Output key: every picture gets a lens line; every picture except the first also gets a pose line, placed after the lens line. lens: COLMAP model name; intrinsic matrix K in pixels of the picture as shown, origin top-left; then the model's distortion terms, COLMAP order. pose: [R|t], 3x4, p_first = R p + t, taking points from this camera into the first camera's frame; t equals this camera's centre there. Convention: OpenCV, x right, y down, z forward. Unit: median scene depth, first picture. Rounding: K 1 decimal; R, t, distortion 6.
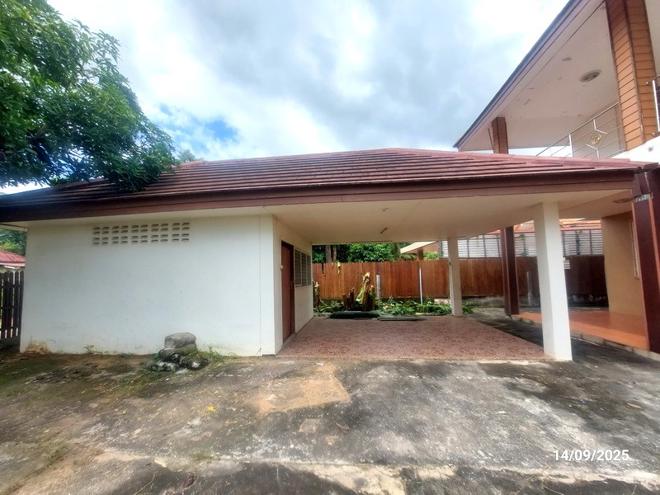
lens RADIAL K [[260.9, 0, 329.7], [0, 260.9, 252.2], [0, 0, 1]] dist [-0.012821, -0.000155]
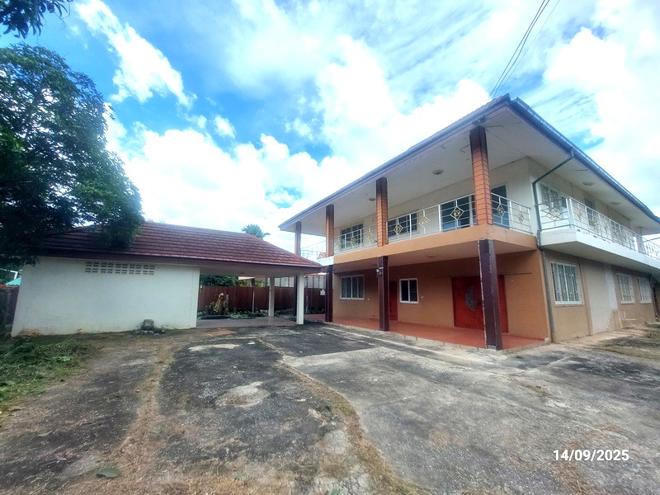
lens RADIAL K [[260.9, 0, 331.0], [0, 260.9, 249.7], [0, 0, 1]] dist [-0.012821, -0.000155]
pose [[0.794635, 0.132981, 0.592344, -0.600818], [-0.078940, 0.990064, -0.116371, -0.101808], [-0.601933, 0.045713, 0.797237, -1.364781]]
